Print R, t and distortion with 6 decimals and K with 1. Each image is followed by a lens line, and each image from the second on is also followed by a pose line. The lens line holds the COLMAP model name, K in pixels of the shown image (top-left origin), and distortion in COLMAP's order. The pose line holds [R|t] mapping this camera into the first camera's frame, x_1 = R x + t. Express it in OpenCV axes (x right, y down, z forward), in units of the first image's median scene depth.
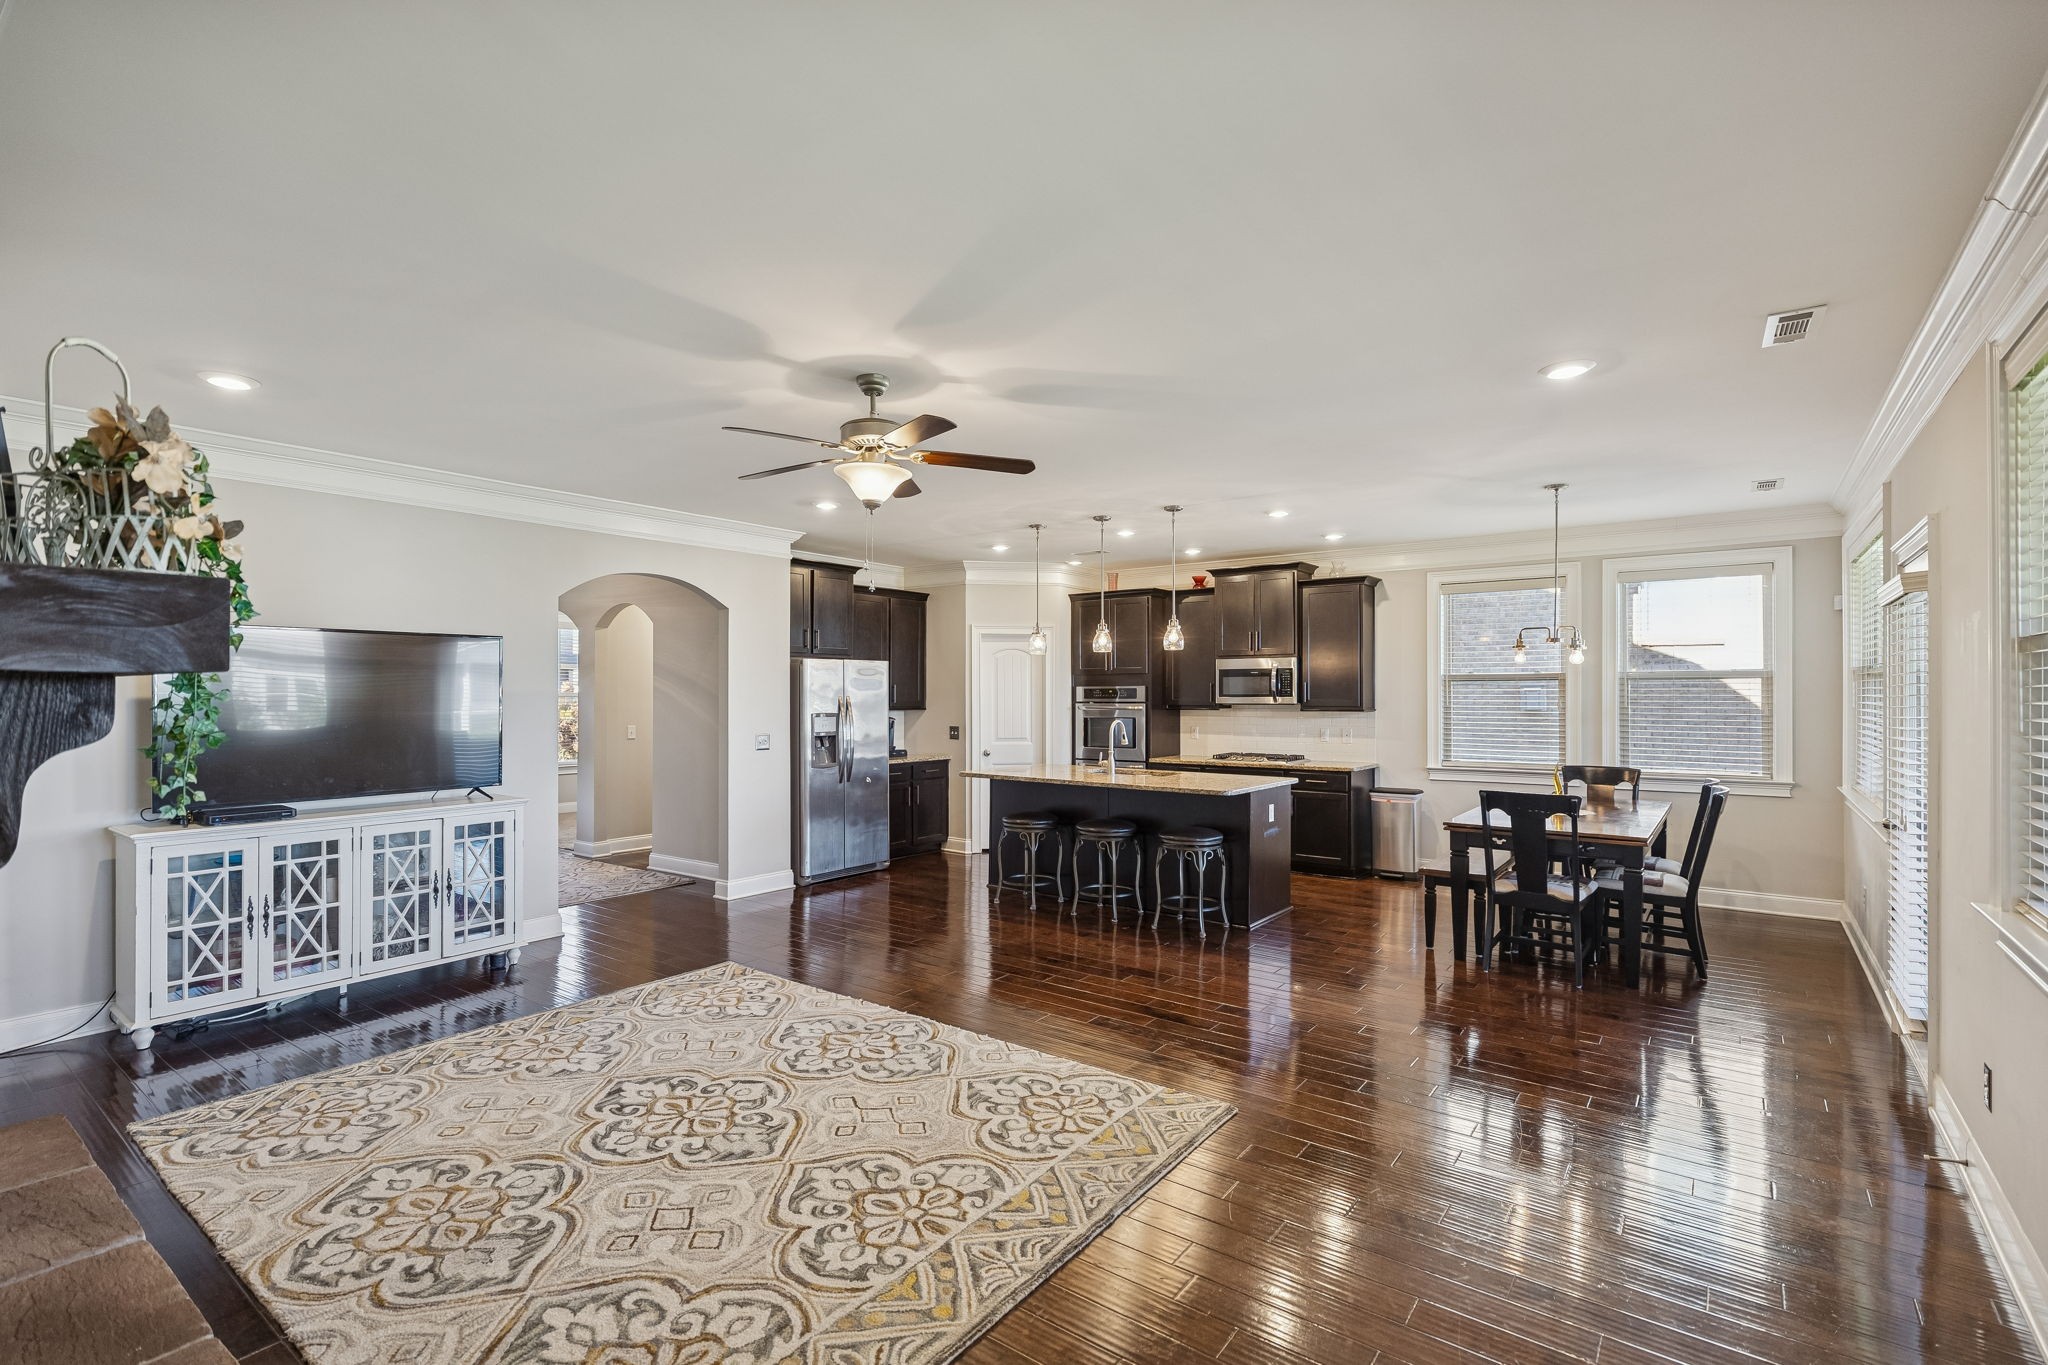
lens RADIAL K [[939.8, 0, 1024.0], [0, 939.8, 682.5], [0, 0, 1]] dist [0.001214, -0.000024]
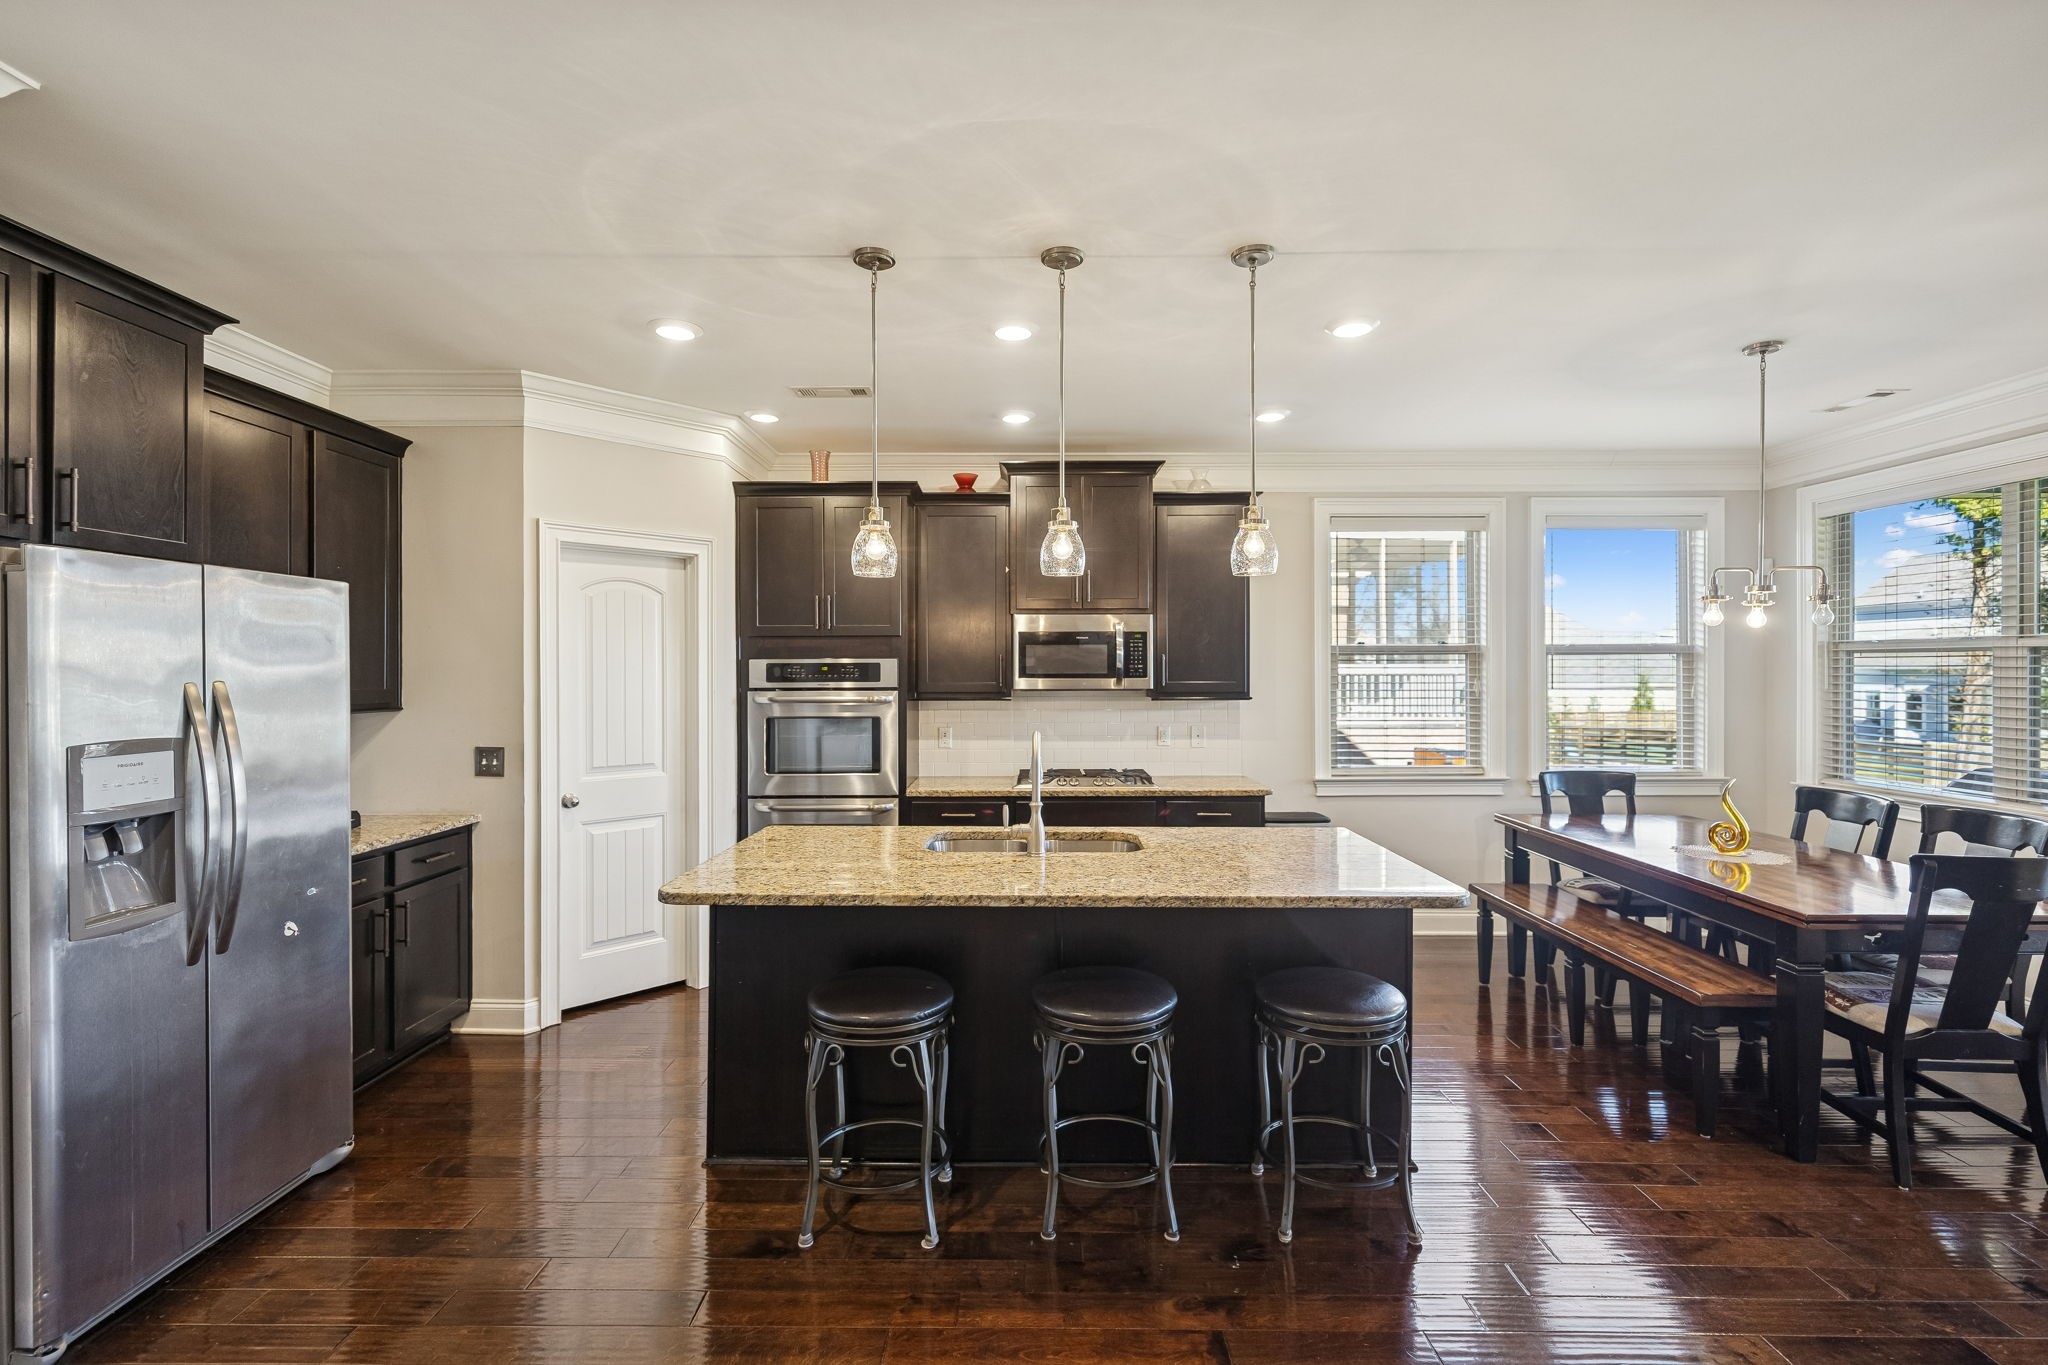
lens RADIAL K [[933.7, 0, 1016.7], [0, 933.7, 675.0], [0, 0, 1]] dist [0.019957, 0.000042]
pose [[0.803837, -0.000409, 0.594850, -0.150746], [-0.006635, 0.999931, 0.009653, 0.007726], [-0.594813, -0.011706, 0.803779, 0.546214]]
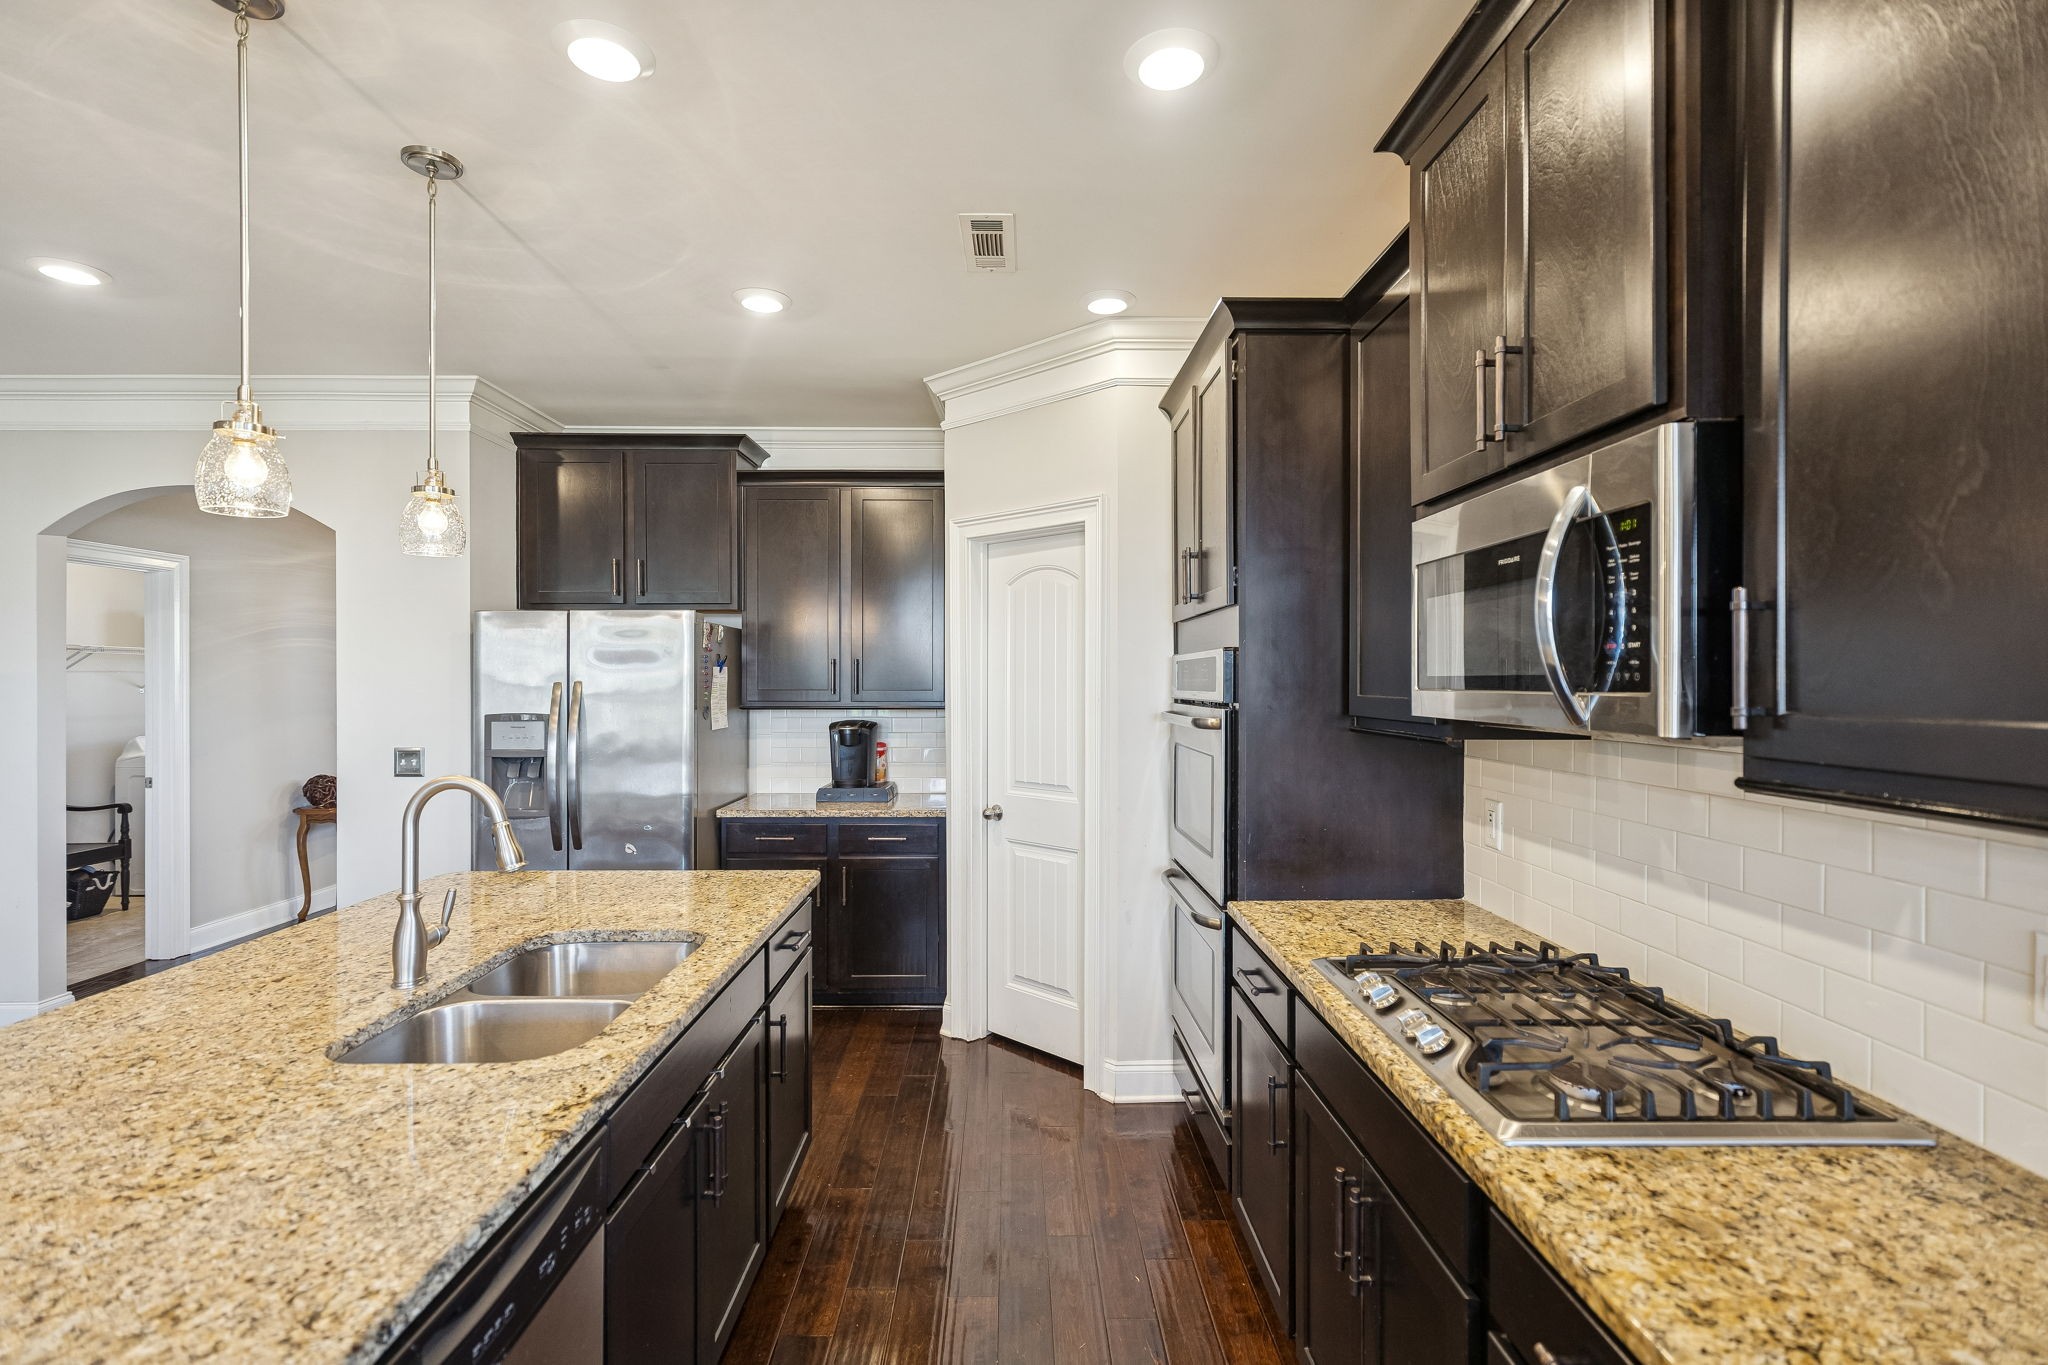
lens RADIAL K [[933.7, 0, 1016.7], [0, 933.7, 675.0], [0, 0, 1]] dist [0.019957, 0.000042]
pose [[0.605712, -0.000128, -0.795684, 0.343487], [0.010937, 0.999907, 0.008165, 0.009285], [0.795609, -0.013648, 0.605657, 0.822681]]
